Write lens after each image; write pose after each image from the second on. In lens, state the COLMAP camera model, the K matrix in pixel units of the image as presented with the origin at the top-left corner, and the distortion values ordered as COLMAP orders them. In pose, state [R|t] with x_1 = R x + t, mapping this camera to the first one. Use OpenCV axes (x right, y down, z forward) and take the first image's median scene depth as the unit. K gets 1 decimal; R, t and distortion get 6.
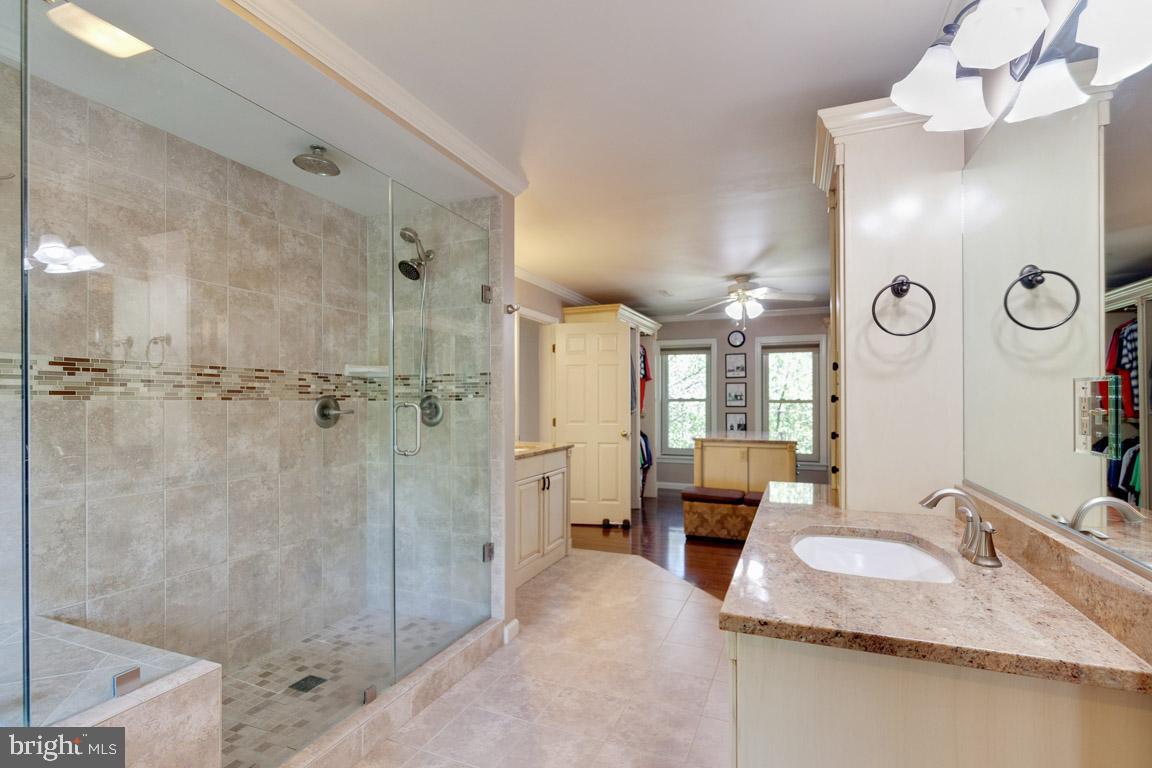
lens RADIAL K [[529.9, 0, 587.1], [0, 529.9, 399.3], [0, 0, 1]] dist [-0.000309, -0.000030]
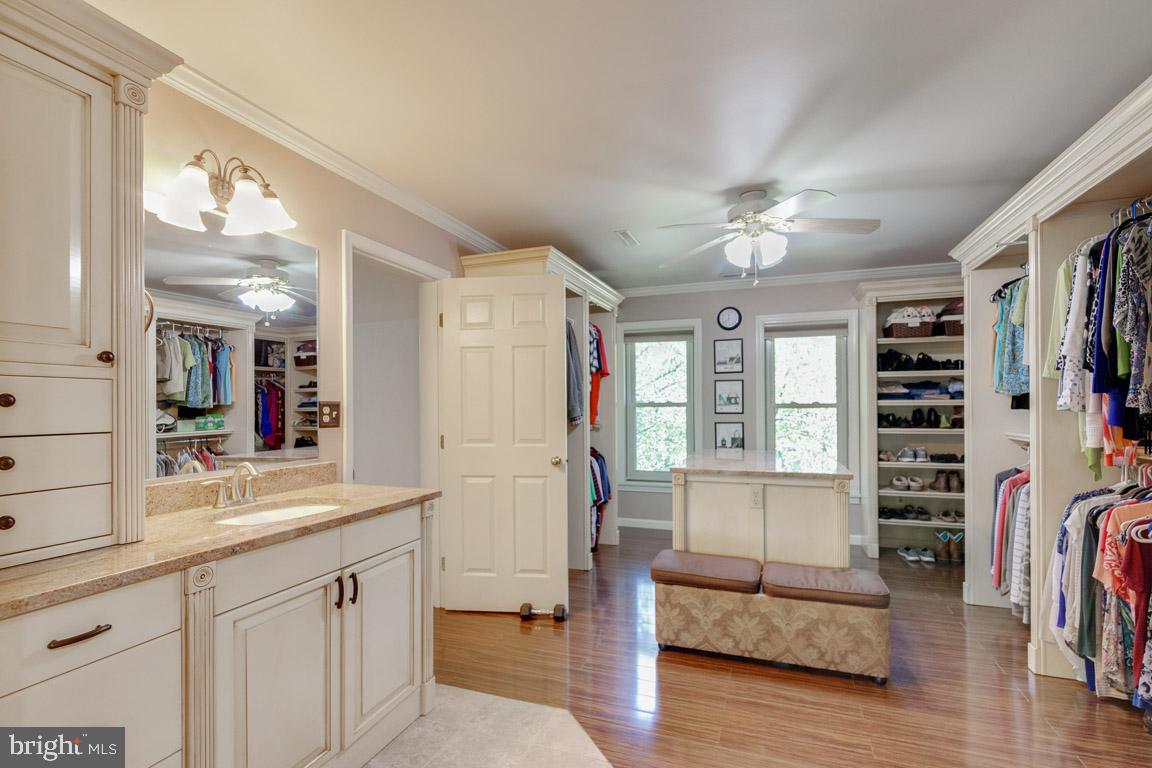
lens RADIAL K [[529.3, 0, 578.3], [0, 529.3, 404.4], [0, 0, 1]] dist [-0.002365, -0.000189]
pose [[0.999540, -0.004750, 0.029962, 0.070647], [0.004786, 0.999988, -0.001116, 0.001880], [-0.029957, 0.001259, 0.999550, 0.365350]]
